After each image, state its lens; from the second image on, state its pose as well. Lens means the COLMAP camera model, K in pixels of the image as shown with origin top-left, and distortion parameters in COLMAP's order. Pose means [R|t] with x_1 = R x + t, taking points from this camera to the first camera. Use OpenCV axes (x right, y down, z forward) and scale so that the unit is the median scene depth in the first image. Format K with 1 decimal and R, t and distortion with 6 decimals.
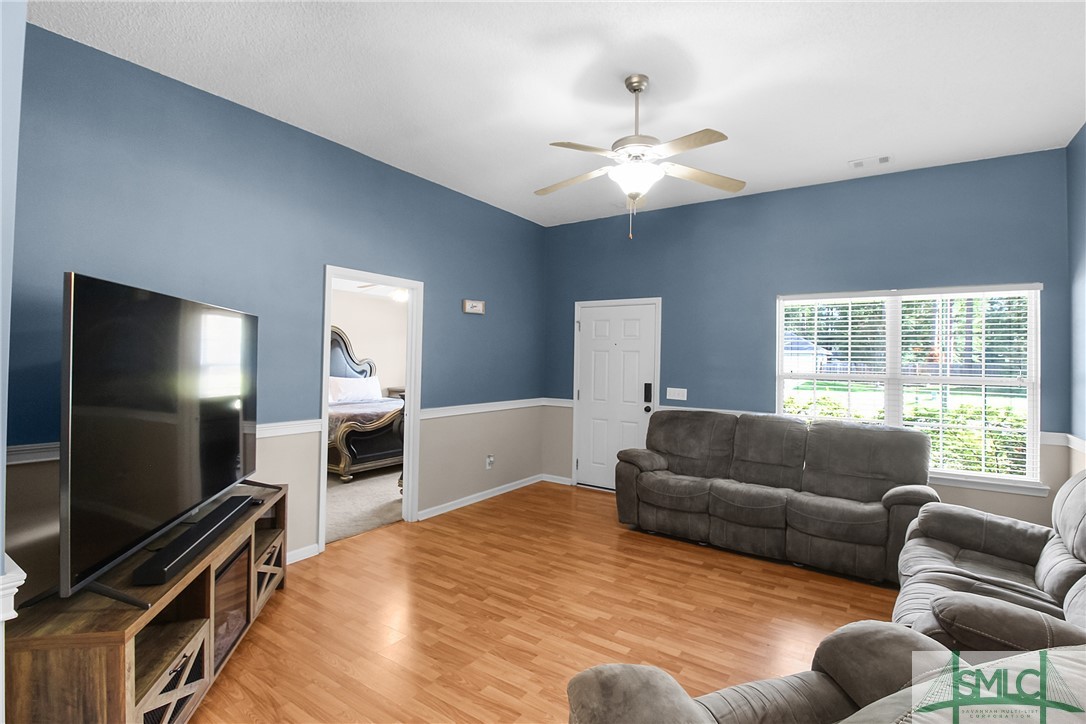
lens RADIAL K [[511.6, 0, 541.2], [0, 511.6, 350.4], [0, 0, 1]] dist [-0.016909, -0.001079]
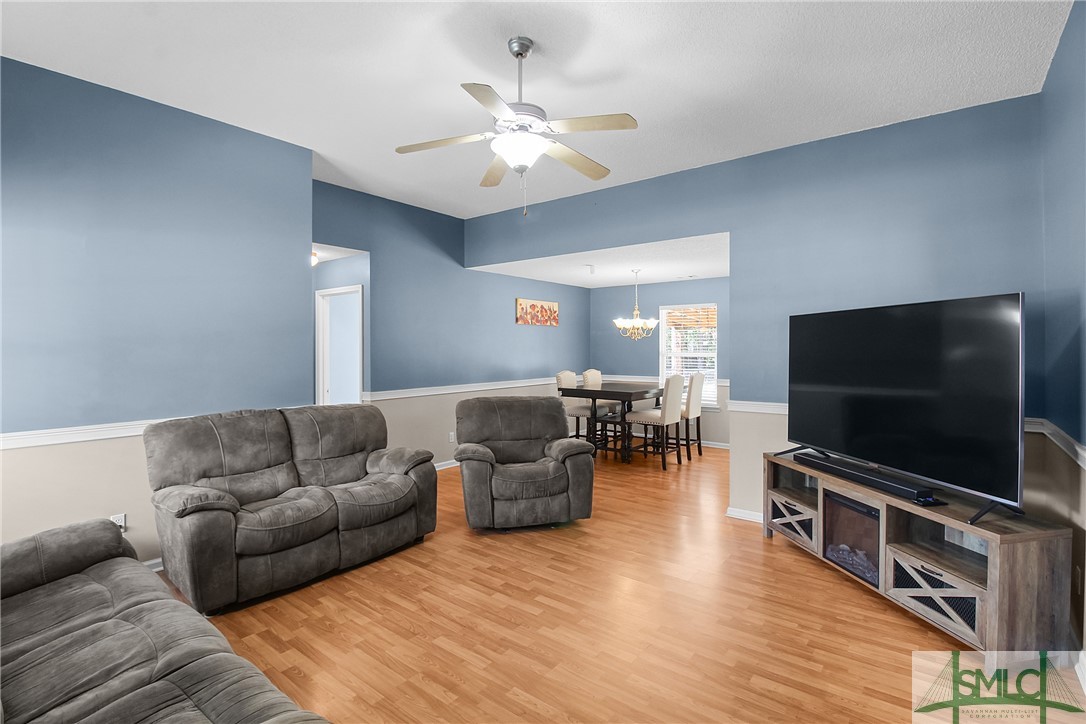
lens RADIAL K [[511.6, 0, 541.2], [0, 511.6, 350.4], [0, 0, 1]] dist [-0.016909, -0.001079]
pose [[-0.997759, -0.013743, 0.065486, 0.079267], [-0.014354, 0.999858, -0.008859, 0.036781], [-0.065355, -0.009779, -0.997814, 1.833735]]
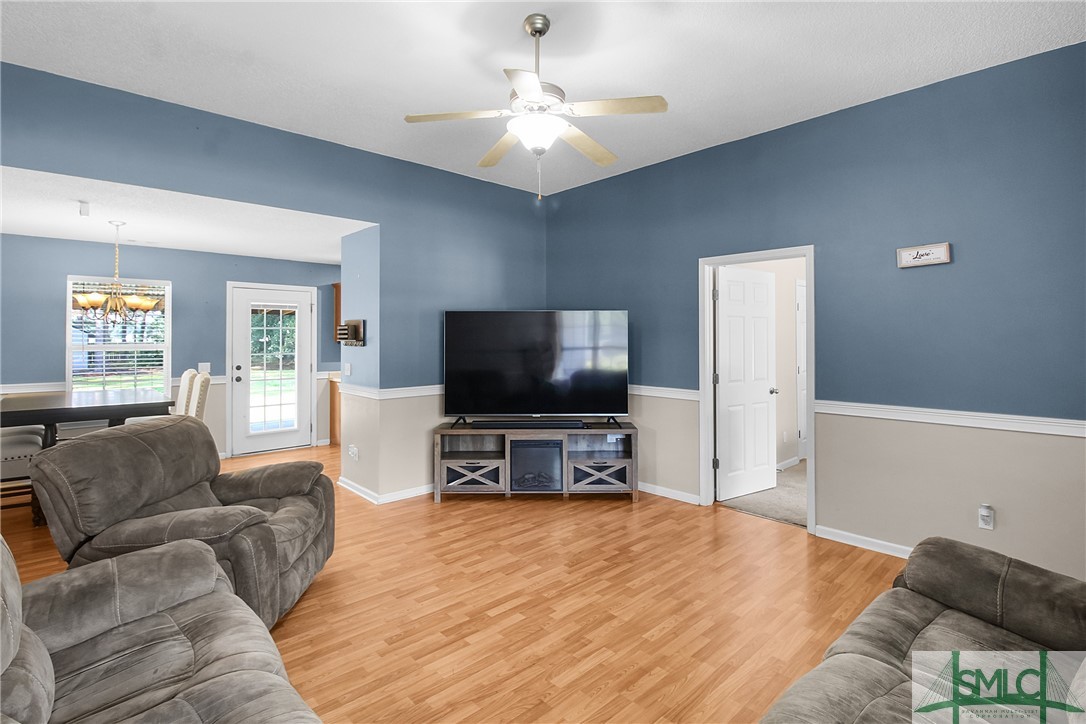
lens RADIAL K [[527.3, 0, 552.6], [0, 527.3, 332.3], [0, 0, 1]] dist [-0.001376, -0.000494]
pose [[-0.211446, -0.021263, -0.977158, 1.029691], [0.011609, 0.999638, -0.024264, 0.035231], [0.977321, -0.016475, -0.211123, 1.161558]]
